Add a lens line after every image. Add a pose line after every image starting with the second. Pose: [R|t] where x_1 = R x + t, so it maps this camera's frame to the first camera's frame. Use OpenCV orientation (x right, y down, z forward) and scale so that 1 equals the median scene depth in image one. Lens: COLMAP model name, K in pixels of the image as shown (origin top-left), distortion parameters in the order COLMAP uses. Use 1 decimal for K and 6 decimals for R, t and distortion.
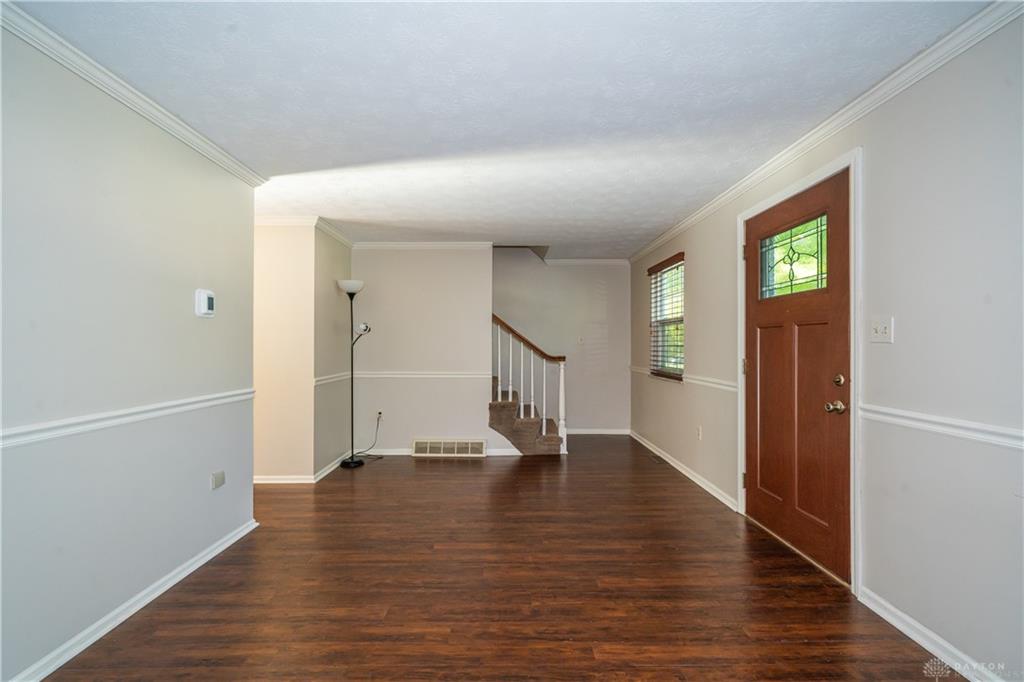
lens RADIAL K [[448.5, 0, 495.1], [0, 448.5, 346.5], [0, 0, 1]] dist [0.002318, 0.000178]
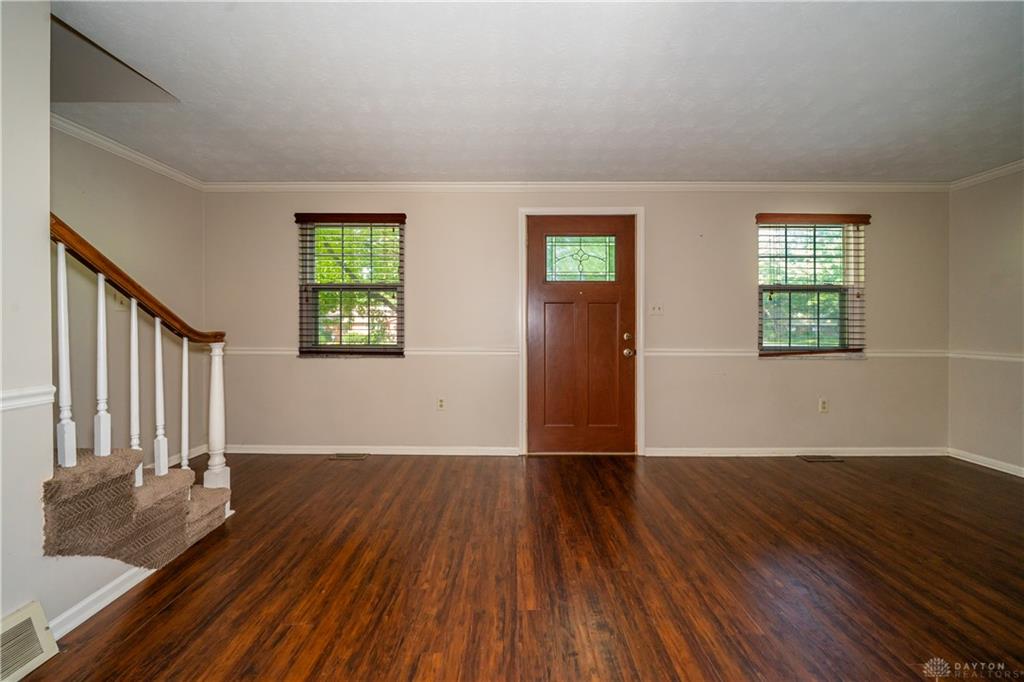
lens RADIAL K [[365.2, 0, 501.9], [0, 365.2, 329.6], [0, 0, 1]] dist [-0.006848, 0.000019]
pose [[-0.017176, -0.011928, 0.999781, -0.436692], [0.001036, 0.999928, 0.011948, 0.020918], [-0.999852, 0.001241, -0.017162, 1.070618]]
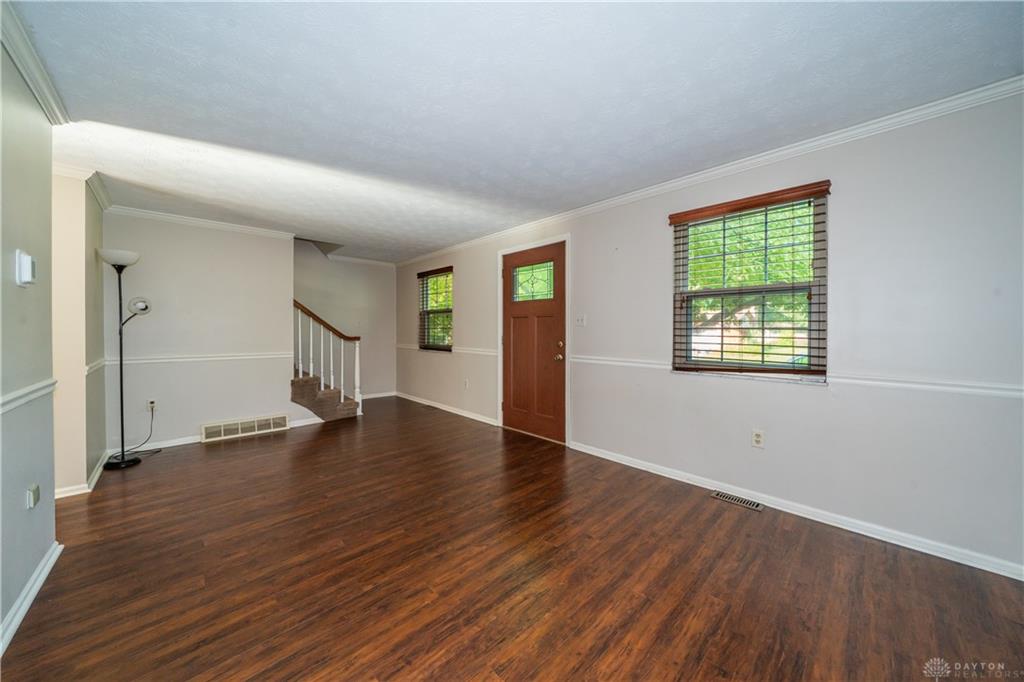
lens RADIAL K [[363.3, 0, 507.4], [0, 363.3, 340.6], [0, 0, 1]] dist [-0.005867, 0.000219]
pose [[0.721594, -0.019058, 0.692054, -0.386827], [0.000130, 0.999625, 0.027392, 0.007737], [-0.692316, -0.019676, 0.721326, -0.013933]]
